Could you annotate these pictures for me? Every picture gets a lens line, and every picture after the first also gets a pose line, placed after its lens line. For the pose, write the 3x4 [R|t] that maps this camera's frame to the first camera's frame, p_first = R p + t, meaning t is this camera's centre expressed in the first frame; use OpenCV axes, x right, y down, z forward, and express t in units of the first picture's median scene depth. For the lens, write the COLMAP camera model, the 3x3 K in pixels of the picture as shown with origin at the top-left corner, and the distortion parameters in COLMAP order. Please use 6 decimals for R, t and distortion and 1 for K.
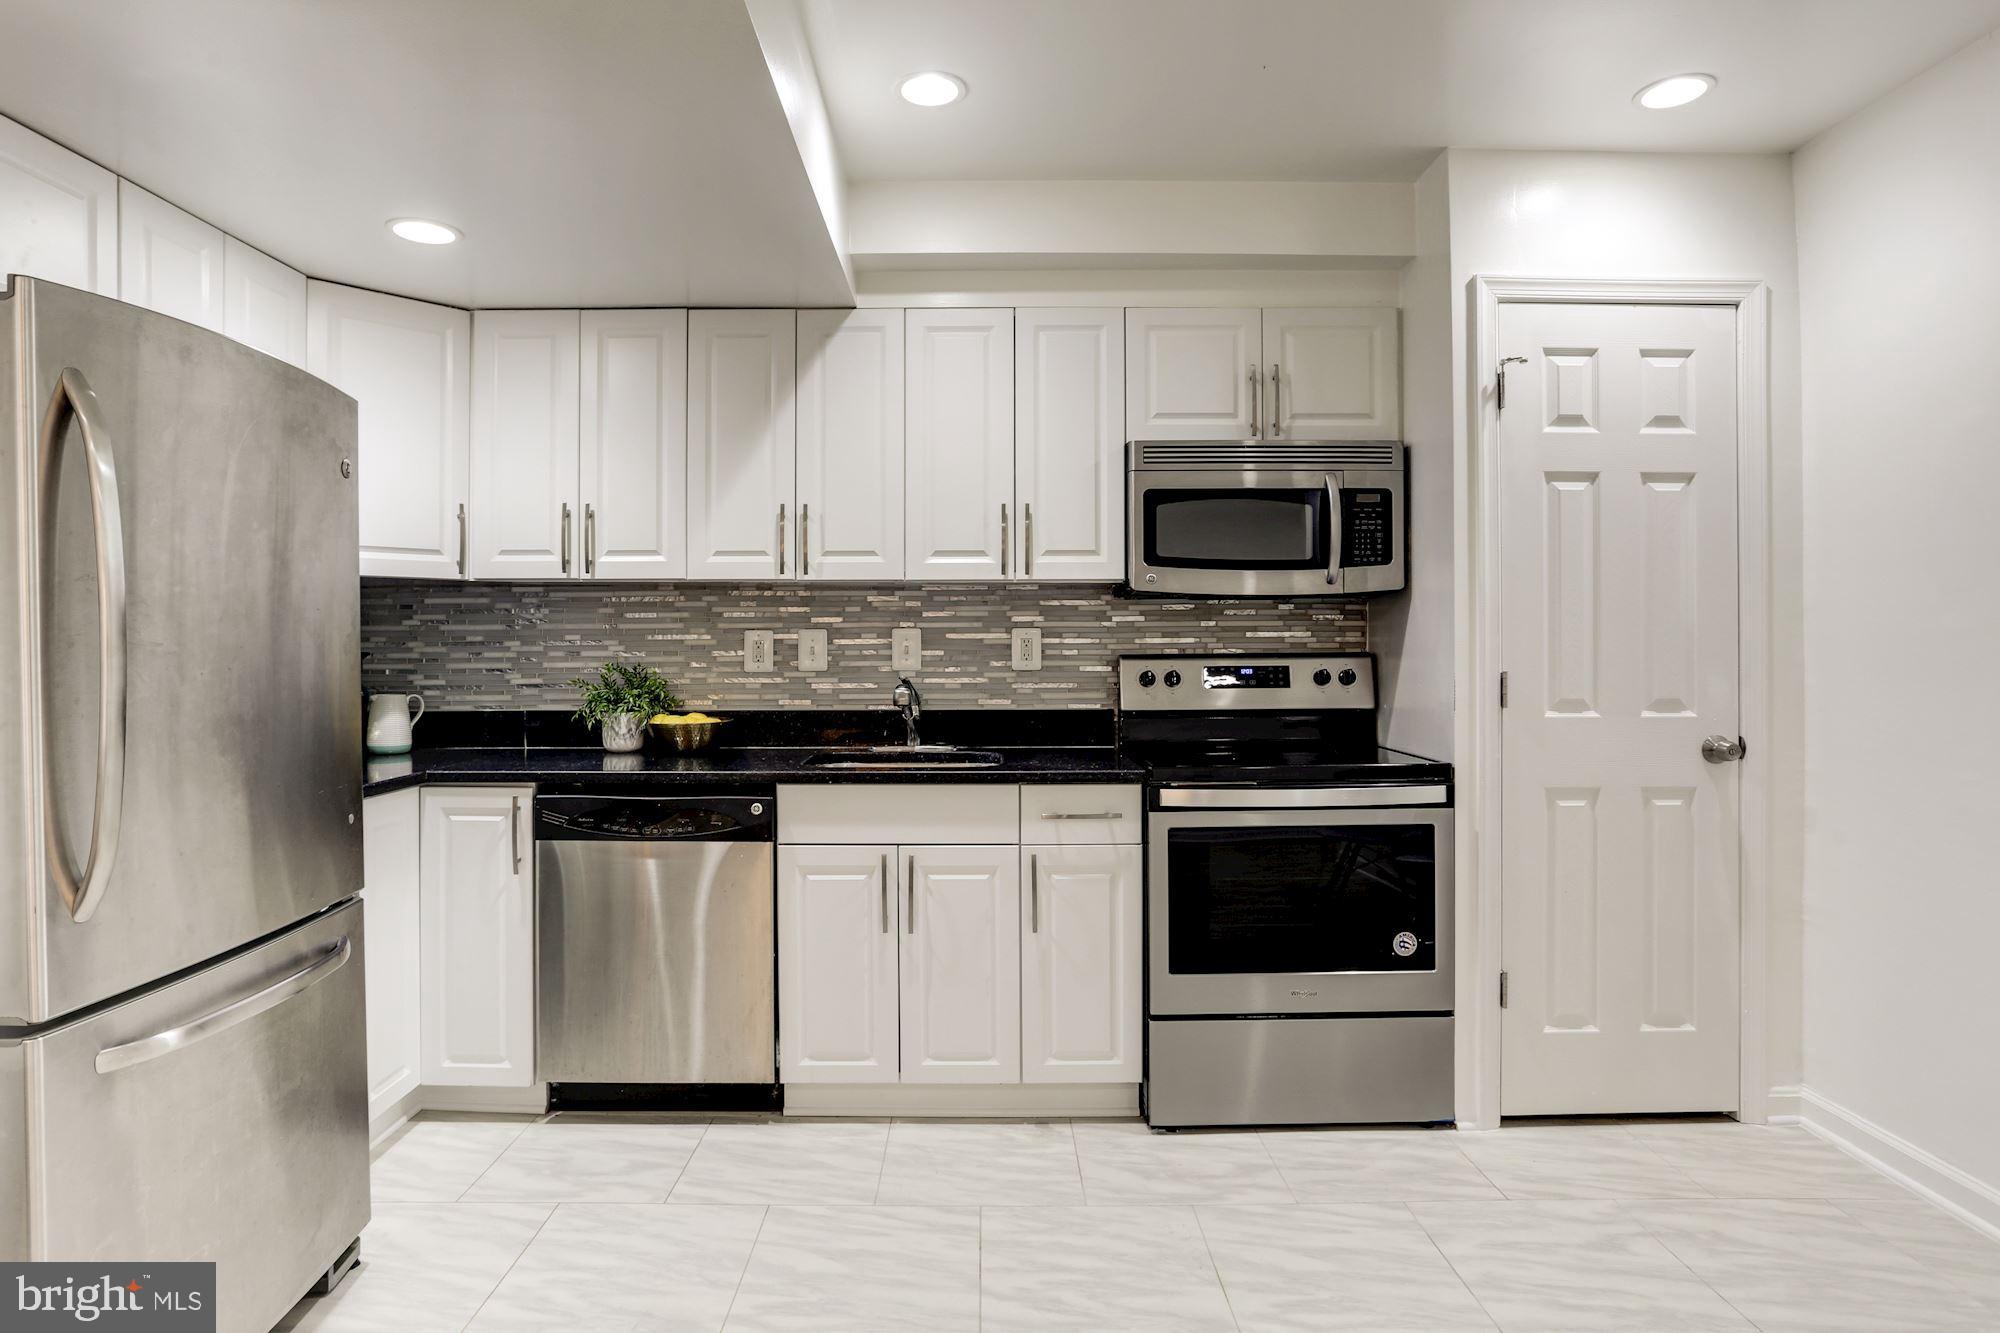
lens RADIAL K [[1116.0, 0, 1000.3], [0, 1116.0, 636.2], [0, 0, 1]] dist [-0.049368, 0.023968]
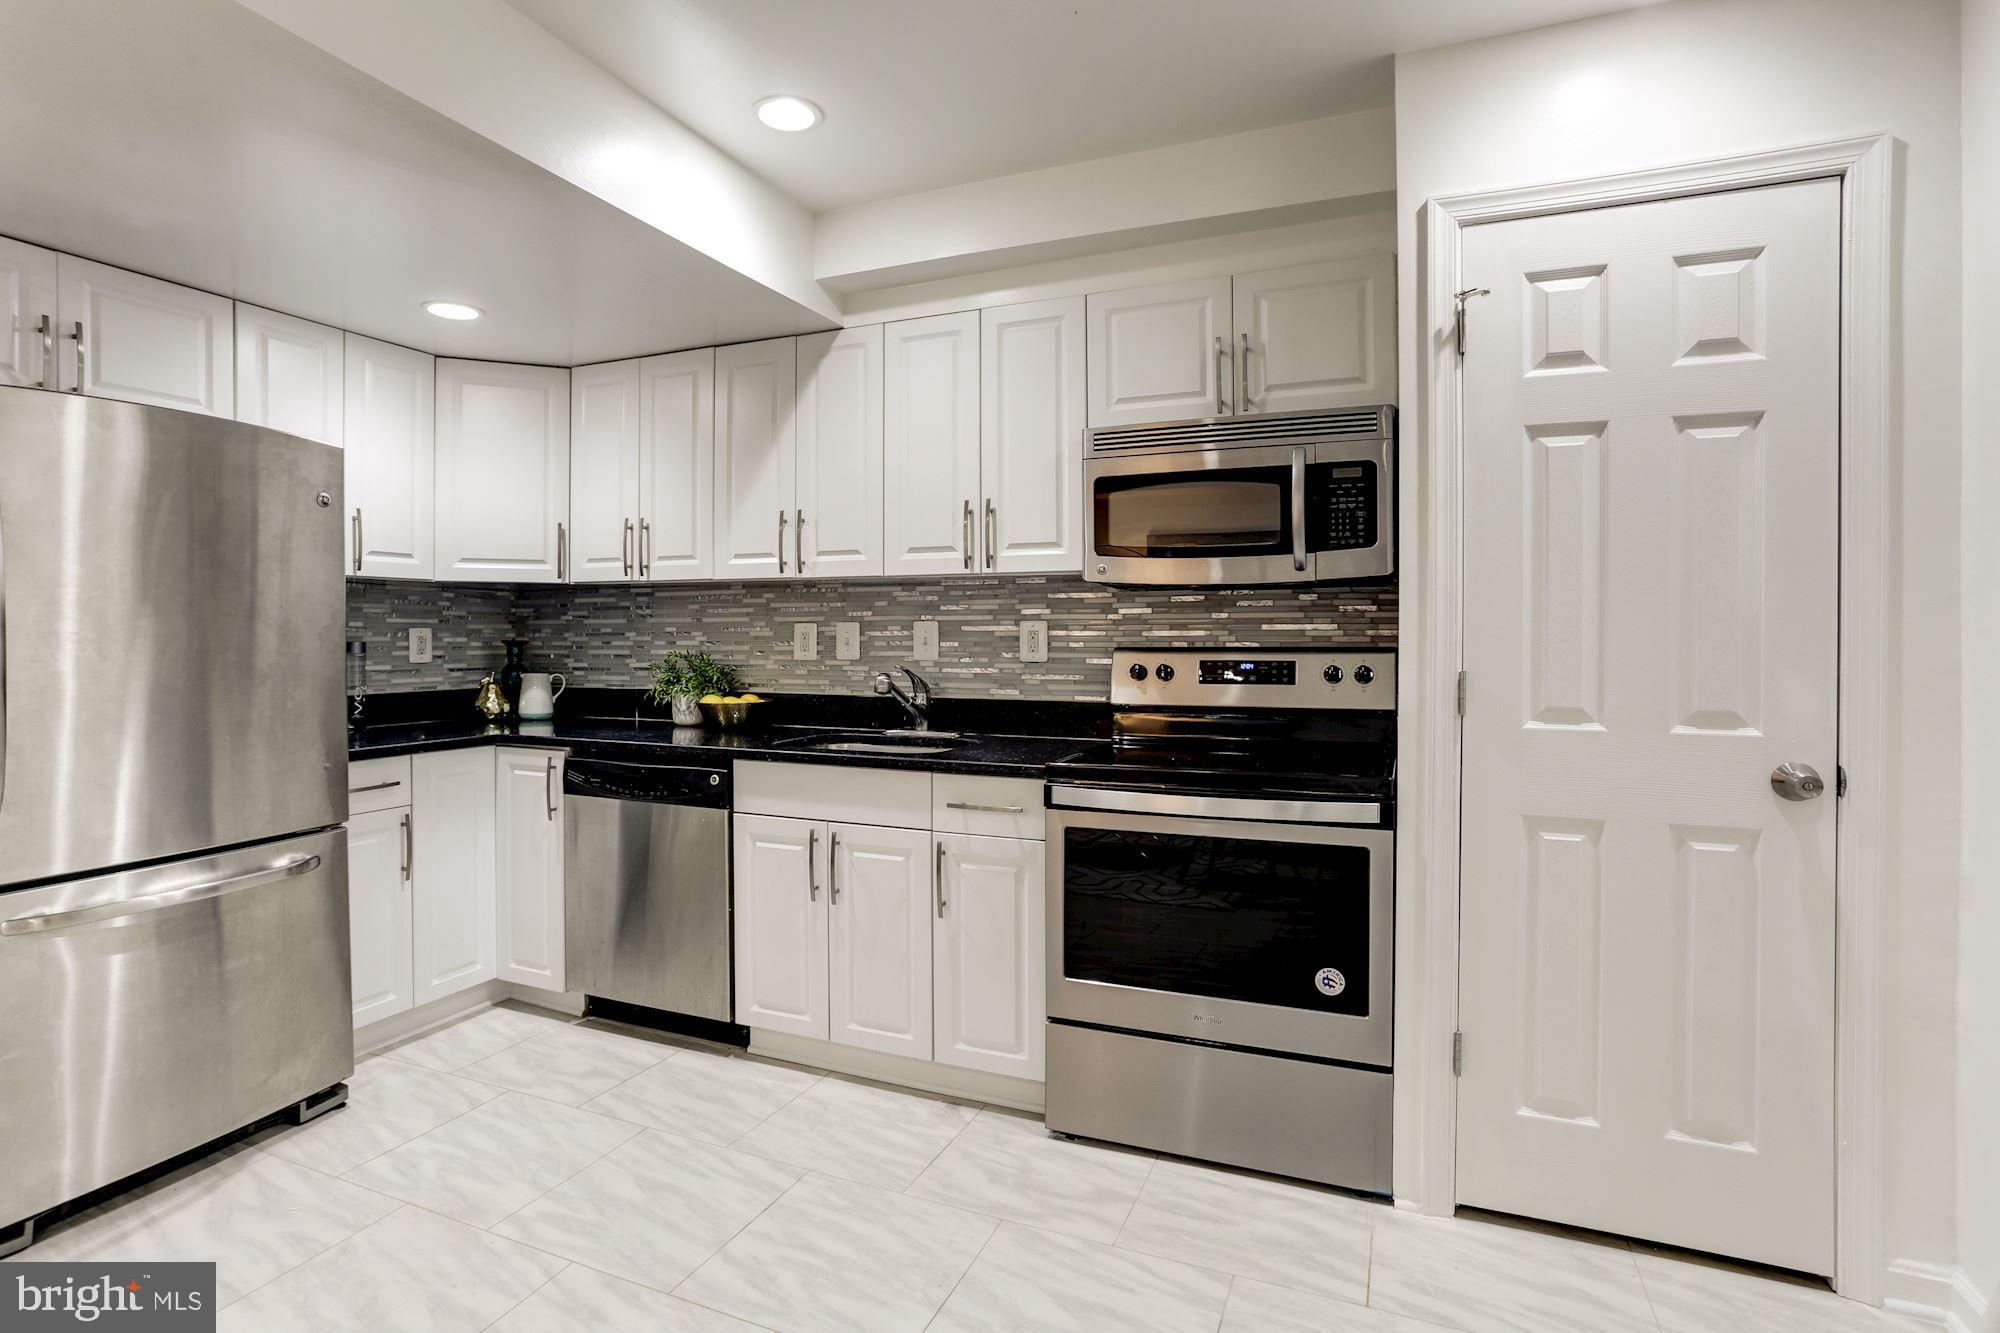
lens RADIAL K [[983.9, 0, 997.3], [0, 983.9, 637.0], [0, 0, 1]] dist [-0.049073, 0.023282]
pose [[0.914644, 0.004088, -0.404240, 0.420847], [-0.001102, 0.999970, 0.007619, 0.001018], [0.404259, -0.006523, 0.914621, 0.187180]]
